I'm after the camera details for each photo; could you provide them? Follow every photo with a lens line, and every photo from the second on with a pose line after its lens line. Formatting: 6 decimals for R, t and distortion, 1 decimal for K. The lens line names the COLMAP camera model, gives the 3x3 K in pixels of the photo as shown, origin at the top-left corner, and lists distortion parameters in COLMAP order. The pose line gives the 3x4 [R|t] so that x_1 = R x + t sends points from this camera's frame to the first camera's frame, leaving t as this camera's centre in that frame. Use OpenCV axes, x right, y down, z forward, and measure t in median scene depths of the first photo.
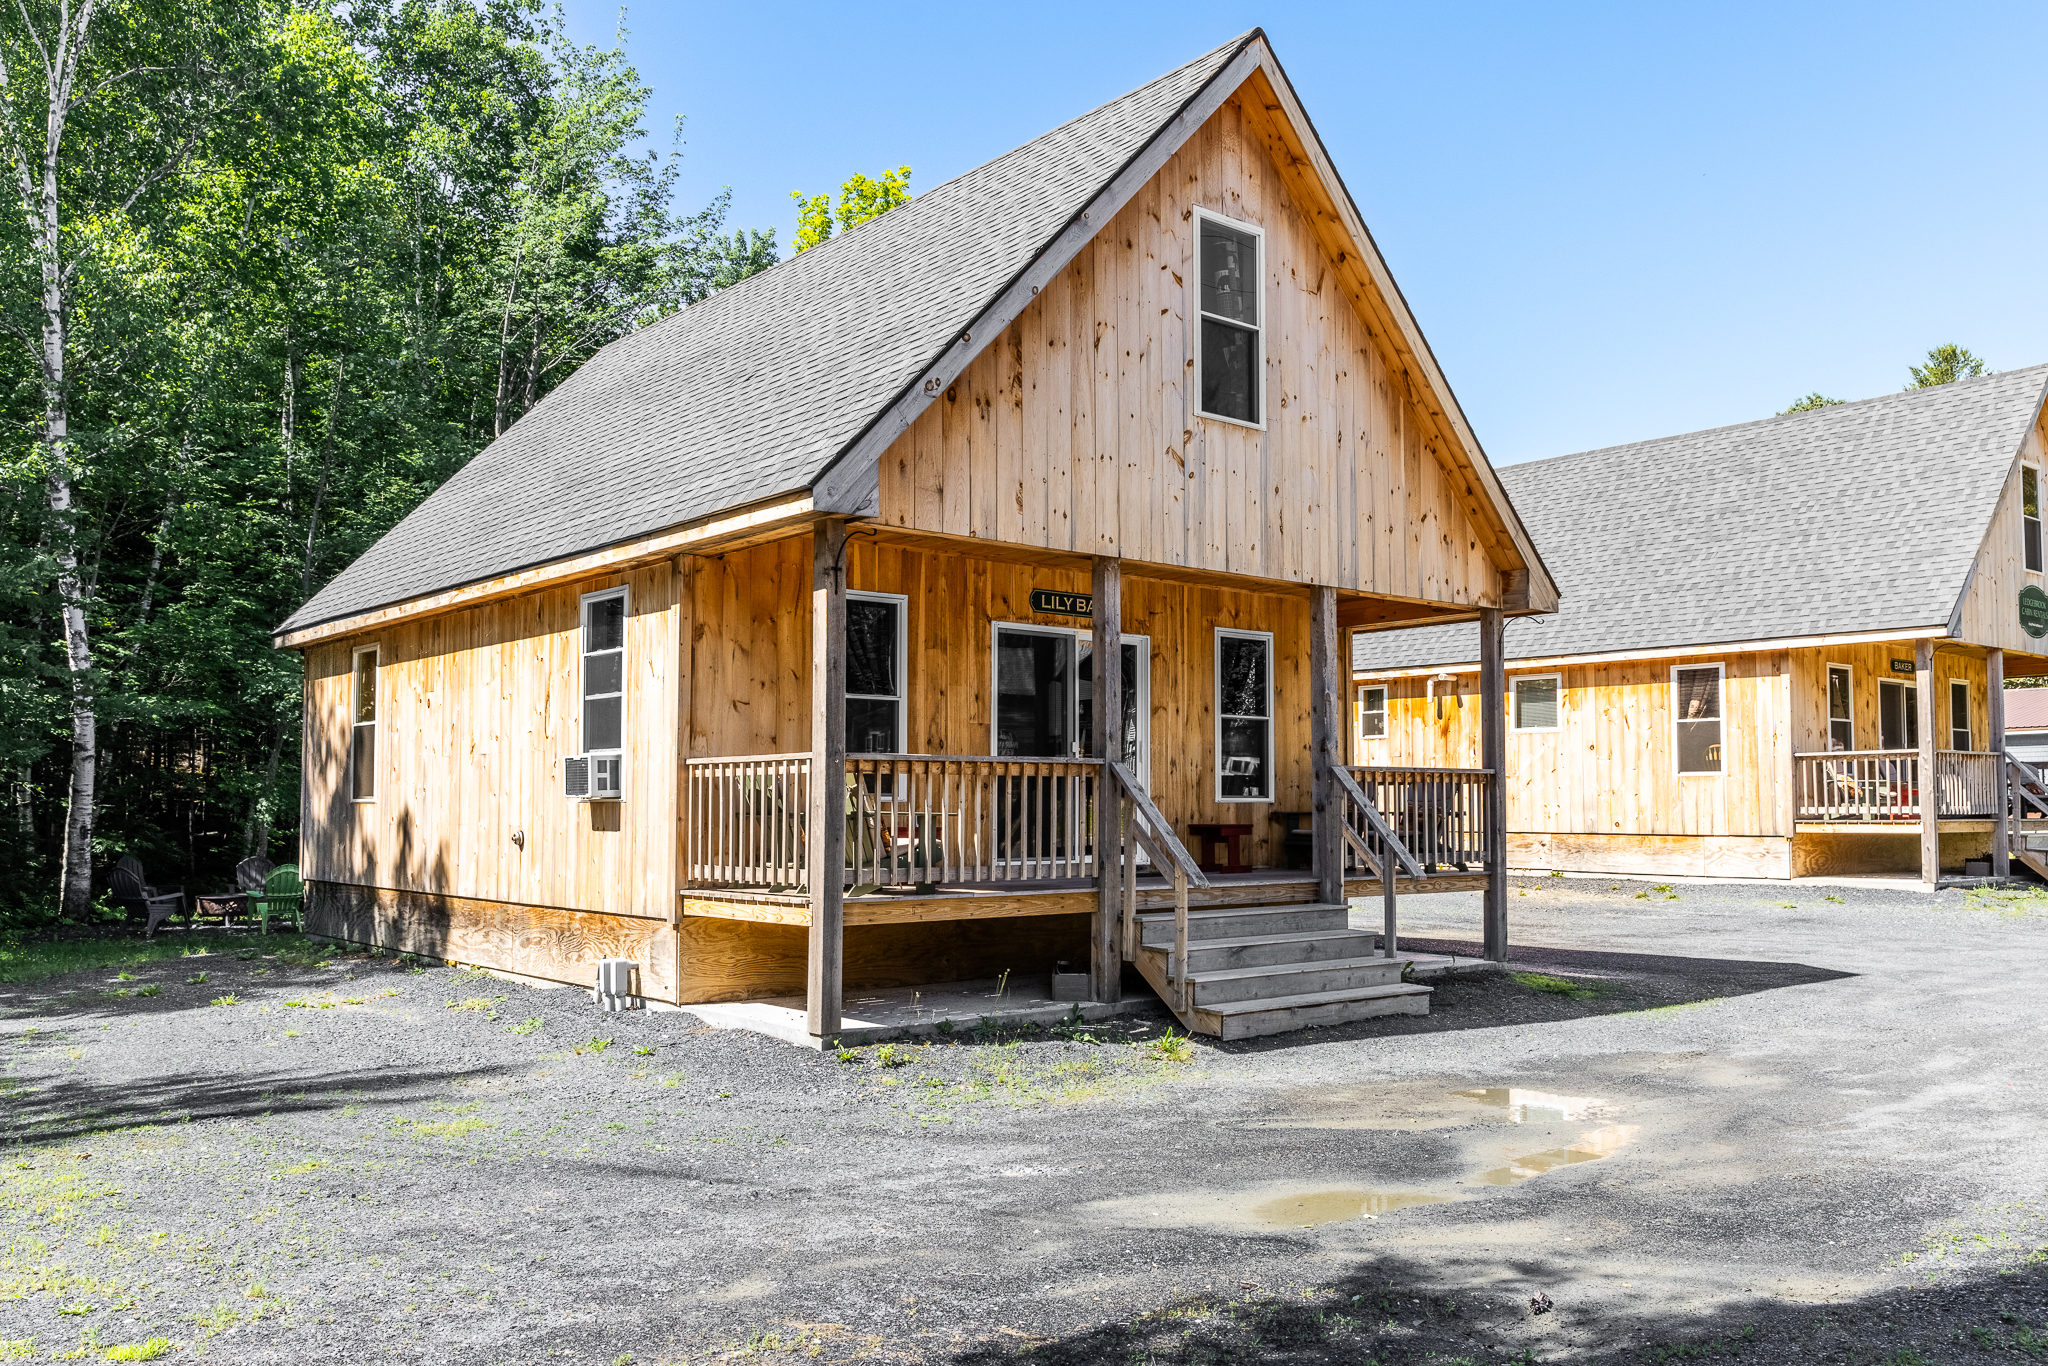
lens RADIAL K [[1648.6, 0, 1026.0], [0, 1648.6, 685.5], [0, 0, 1]] dist [0.000478, 0.000168]
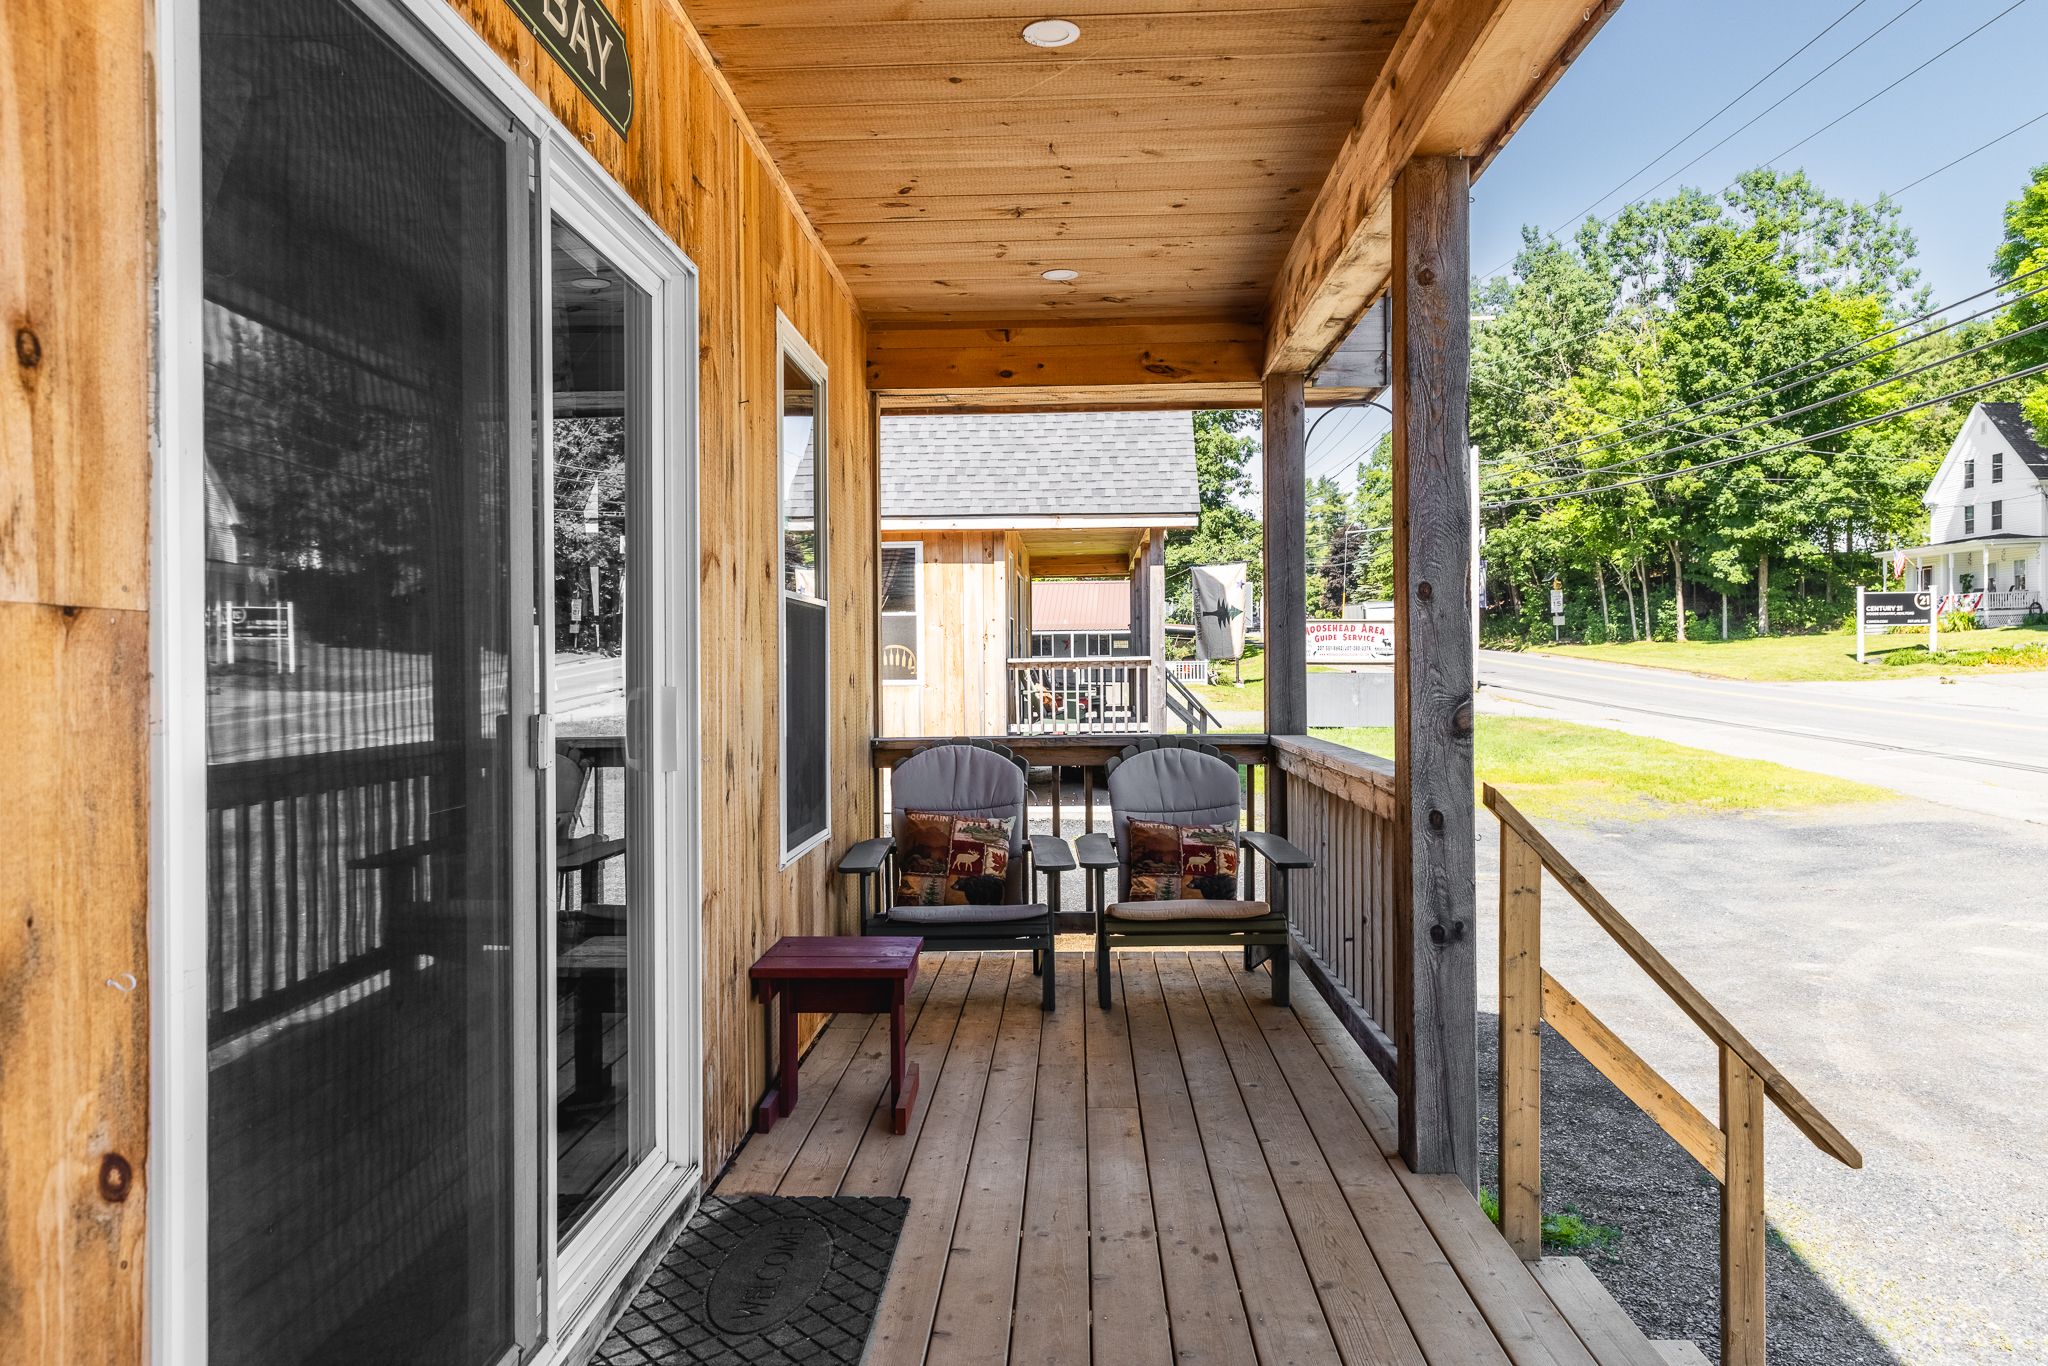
lens RADIAL K [[1354.4, 0, 1022.6], [0, 1354.4, 676.2], [0, 0, 1]] dist [0.004517, 0.000768]
pose [[0.659723, -0.010253, 0.751439, -0.031890], [-0.047237, 0.997364, 0.055080, 0.012331], [-0.750023, -0.071833, 0.657499, 0.552267]]
